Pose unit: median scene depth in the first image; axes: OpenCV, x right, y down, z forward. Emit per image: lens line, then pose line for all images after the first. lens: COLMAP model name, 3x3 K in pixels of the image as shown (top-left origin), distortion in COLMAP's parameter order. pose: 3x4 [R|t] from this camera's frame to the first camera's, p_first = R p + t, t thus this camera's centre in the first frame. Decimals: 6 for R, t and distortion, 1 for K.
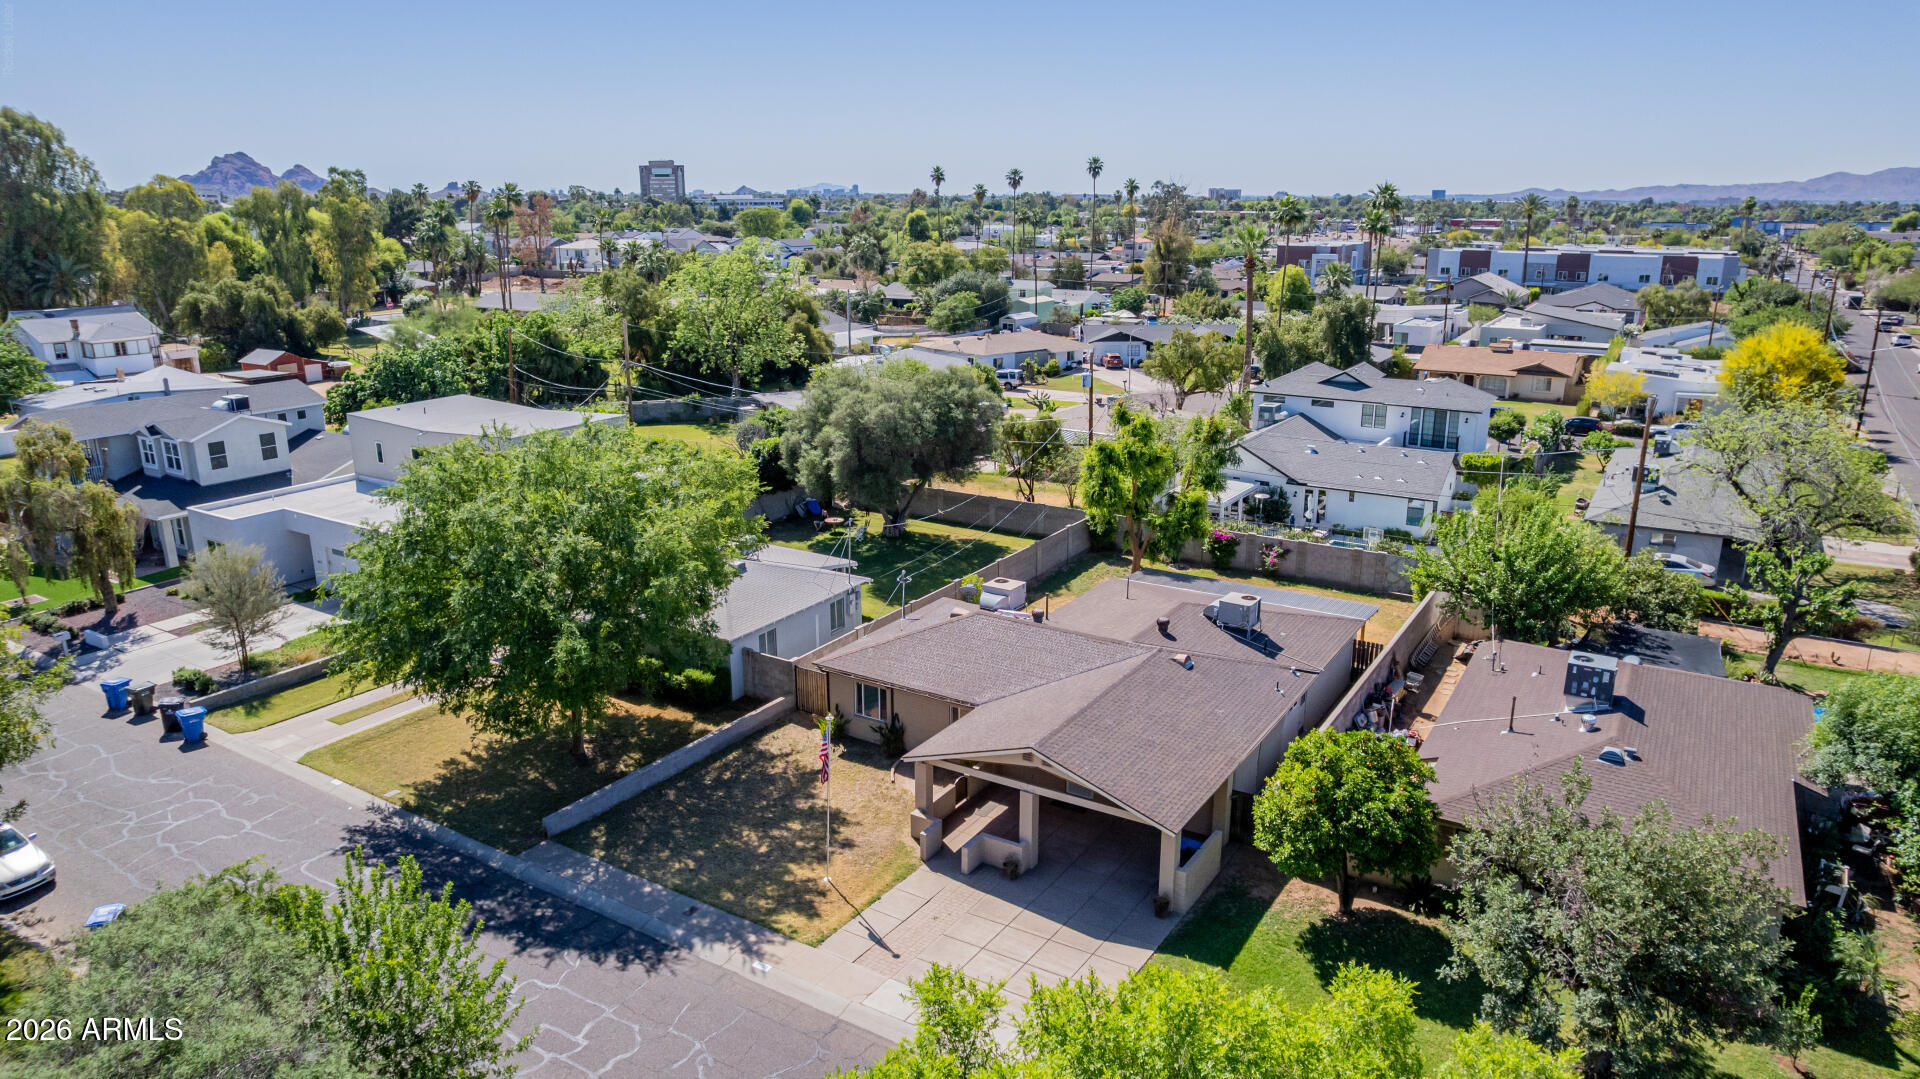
lens RADIAL K [[1227.6, 0, 962.8], [0, 1227.6, 548.7], [0, 0, 1]] dist [-0.073764, 0.065268]
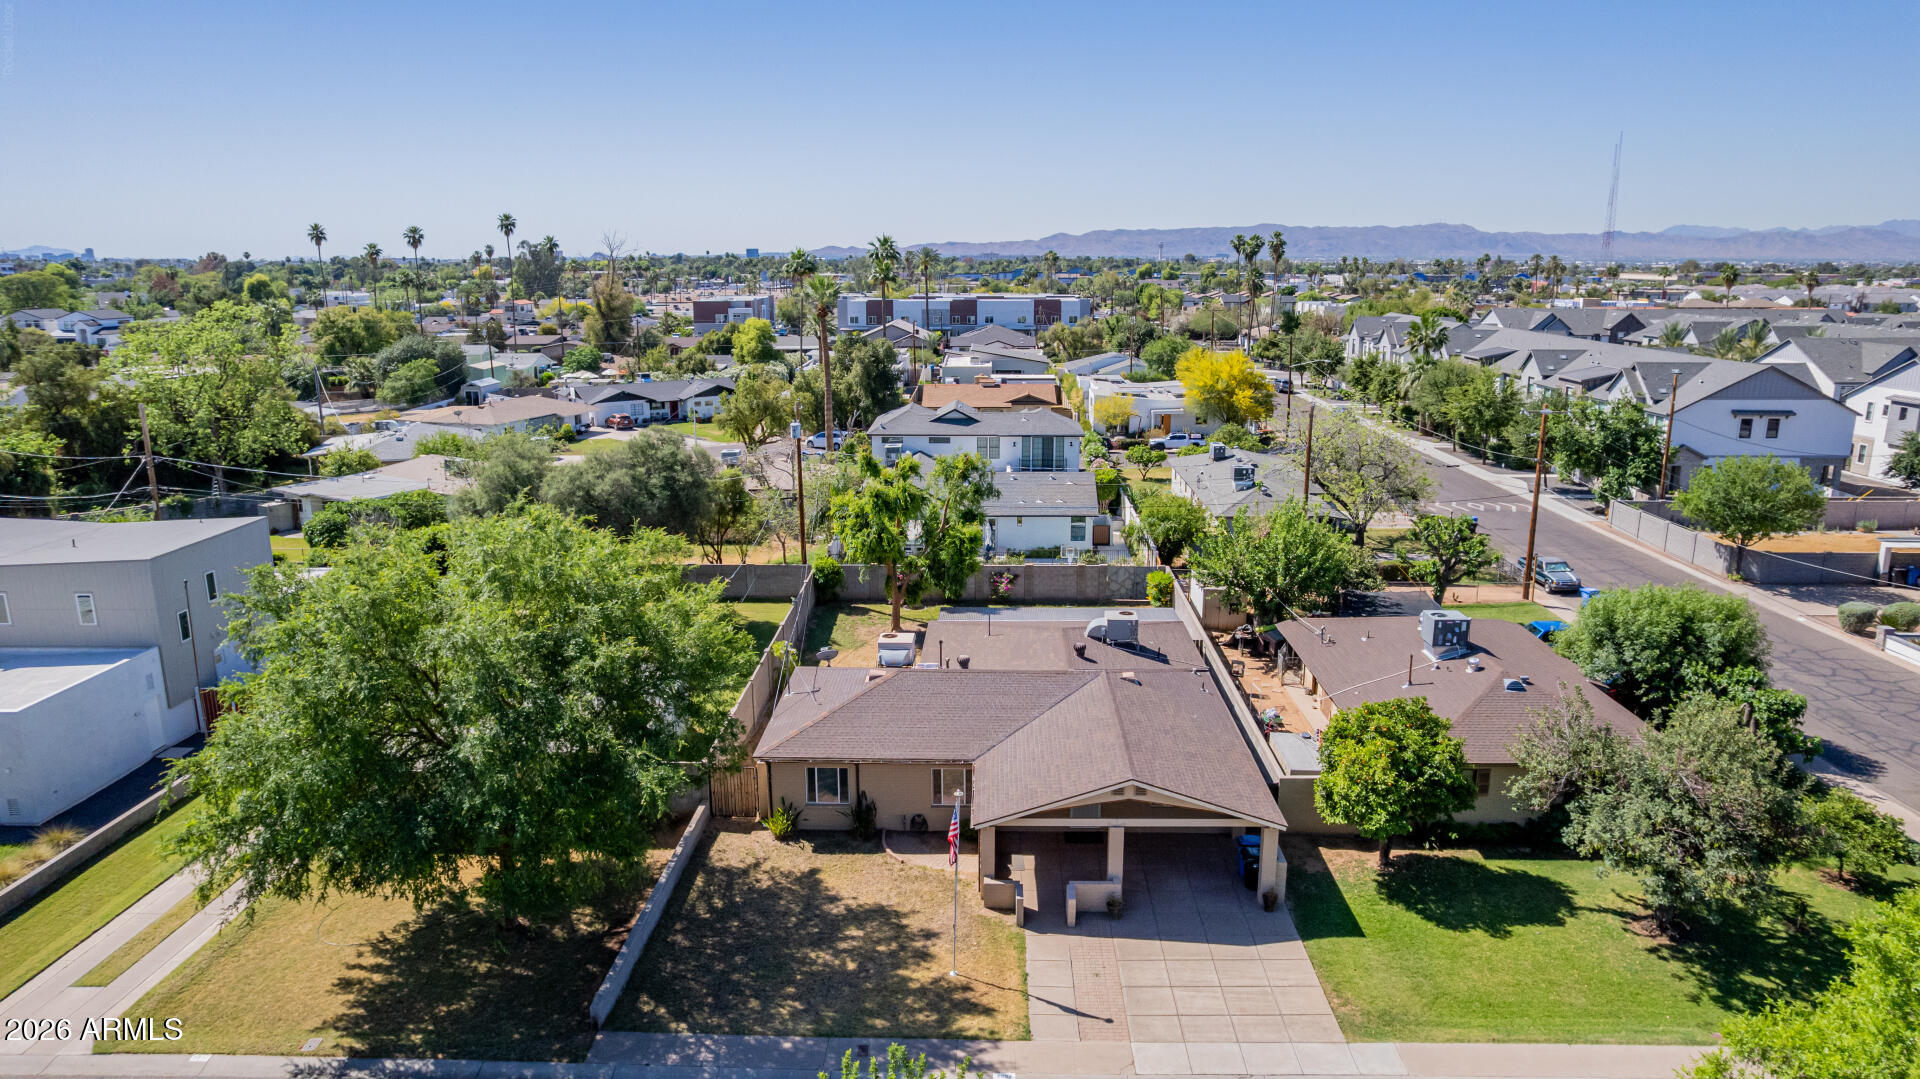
lens RADIAL K [[1227.6, 0, 962.8], [0, 1227.6, 548.7], [0, 0, 1]] dist [-0.073764, 0.065268]
pose [[0.861923, -0.118963, 0.492886, -0.415354], [0.141878, 0.989841, -0.009198, -0.026246], [-0.486785, 0.077858, 0.870045, 0.148247]]
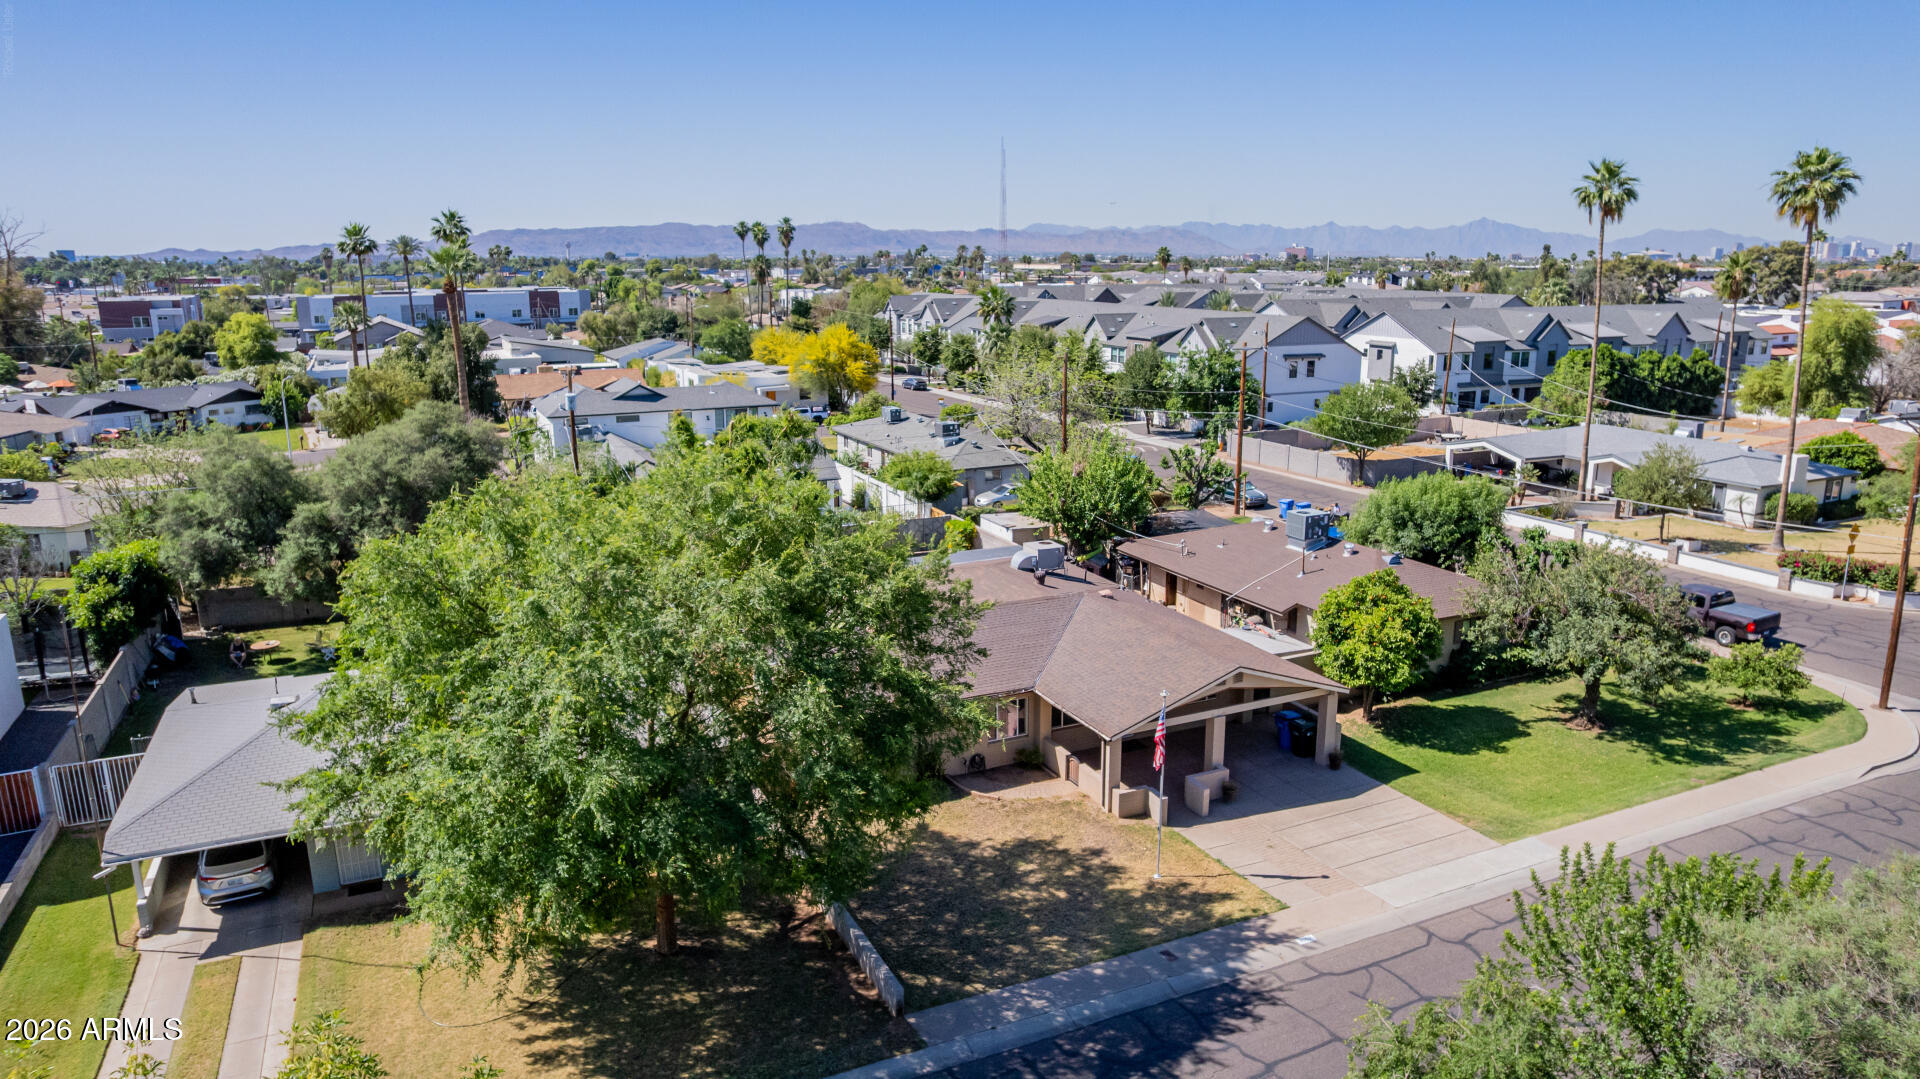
lens RADIAL K [[1227.6, 0, 962.8], [0, 1227.6, 548.7], [0, 0, 1]] dist [-0.073764, 0.065268]
pose [[0.542453, -0.197706, 0.816491, -0.719262], [0.235249, 0.968777, 0.078288, -0.059610], [-0.806476, 0.149611, 0.572026, 0.449501]]
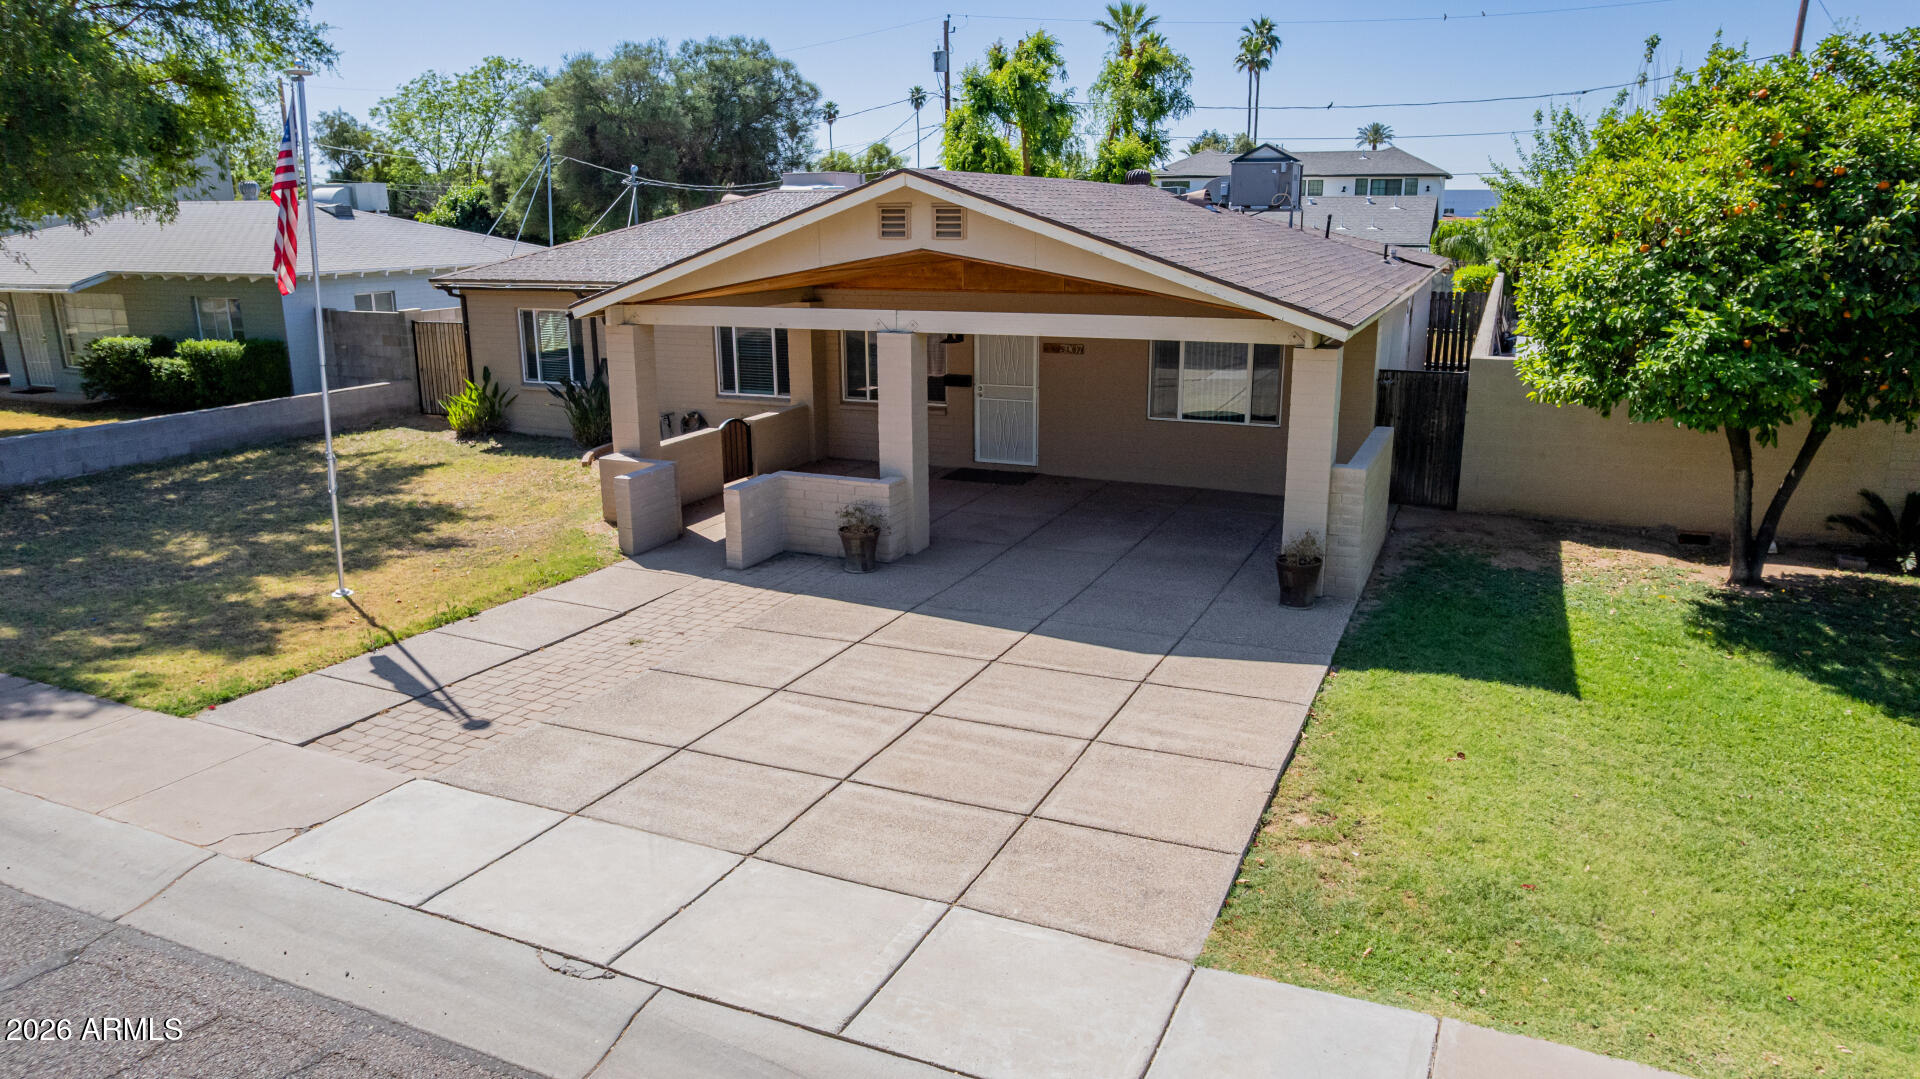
lens RADIAL K [[1227.6, 0, 962.8], [0, 1227.6, 548.7], [0, 0, 1]] dist [-0.073764, 0.065268]
pose [[0.989215, -0.039698, 0.140985, 0.013212], [0.042106, 0.999013, -0.014137, 0.218318], [-0.140285, 0.019920, 0.989911, 0.507056]]
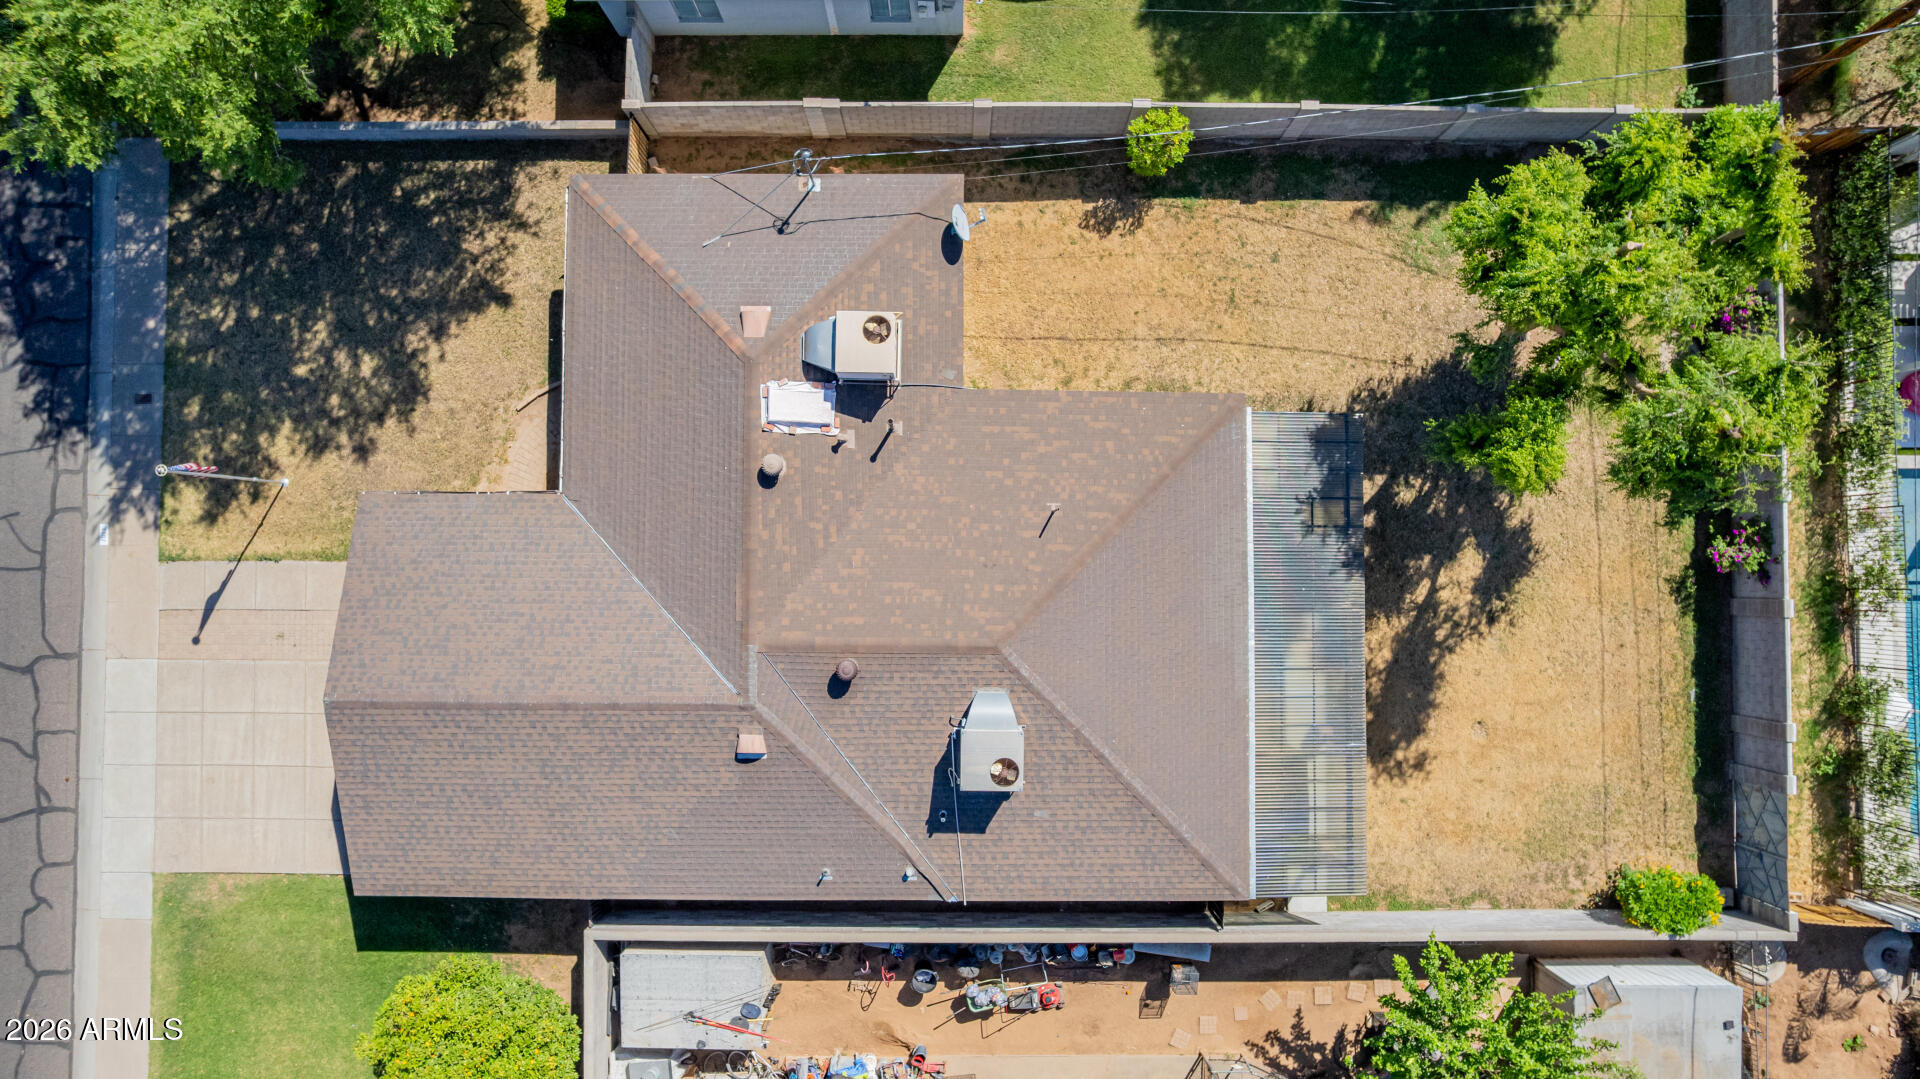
lens RADIAL K [[1227.6, 0, 962.8], [0, 1227.6, 548.7], [0, 0, 1]] dist [-0.073764, 0.065268]
pose [[0.526559, 0.849591, -0.030508, 0.163286], [-0.235894, 0.180490, 0.954870, -0.508864], [0.816756, -0.495599, 0.295452, 0.899668]]
